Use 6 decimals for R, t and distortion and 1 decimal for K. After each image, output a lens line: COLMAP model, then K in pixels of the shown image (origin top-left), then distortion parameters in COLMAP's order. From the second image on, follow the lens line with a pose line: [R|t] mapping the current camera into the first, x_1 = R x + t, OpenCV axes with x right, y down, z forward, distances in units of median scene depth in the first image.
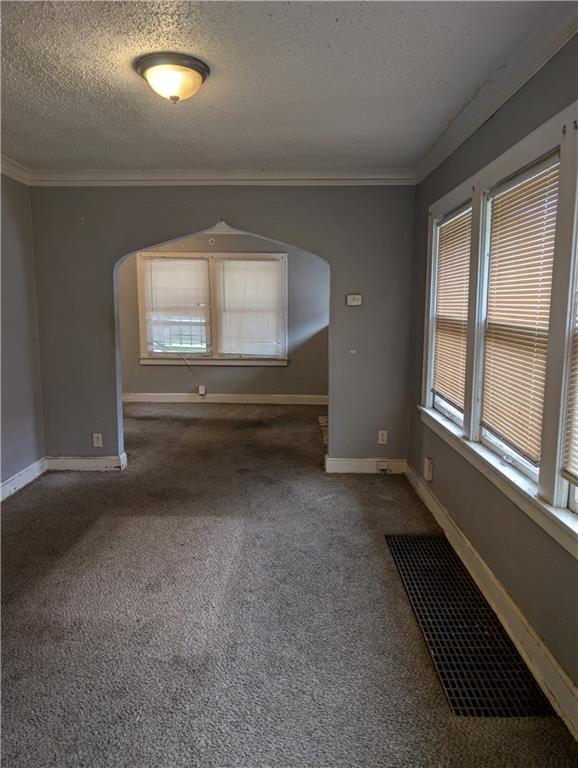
lens RADIAL K [[548.5, 0, 286.4], [0, 548.5, 386.4], [0, 0, 1]] dist [0.006284, 0.002096]
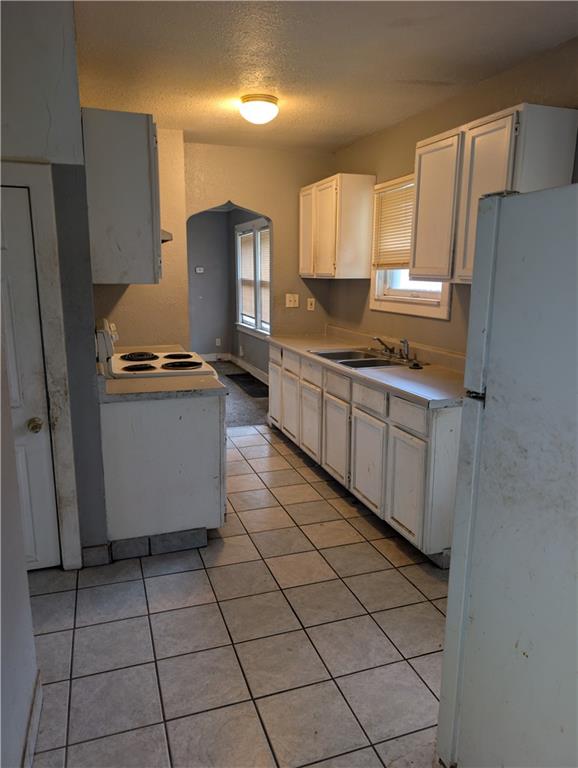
lens RADIAL K [[548.5, 0, 290.0], [0, 548.5, 385.0], [0, 0, 1]] dist [0.006284, 0.002096]
pose [[0.938719, -0.069905, 0.337520, -0.276263], [0.048705, 0.996295, 0.070886, 0.132237], [-0.341224, -0.050103, 0.938646, -1.007252]]
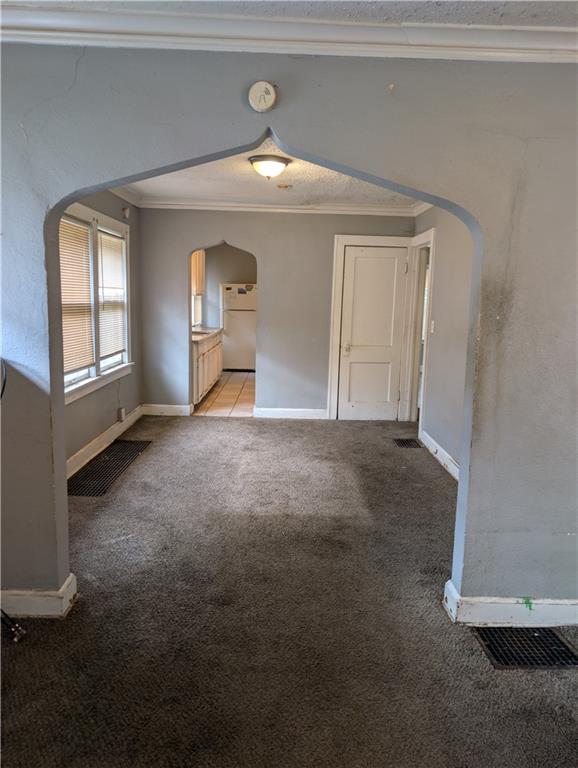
lens RADIAL K [[548.5, 0, 286.6], [0, 548.5, 379.2], [0, 0, 1]] dist [0.006284, 0.002096]
pose [[-0.999259, -0.029527, -0.024701, -0.140551], [-0.035521, 0.954539, 0.295961, -0.264529], [0.014839, 0.296619, -0.954880, 1.715755]]
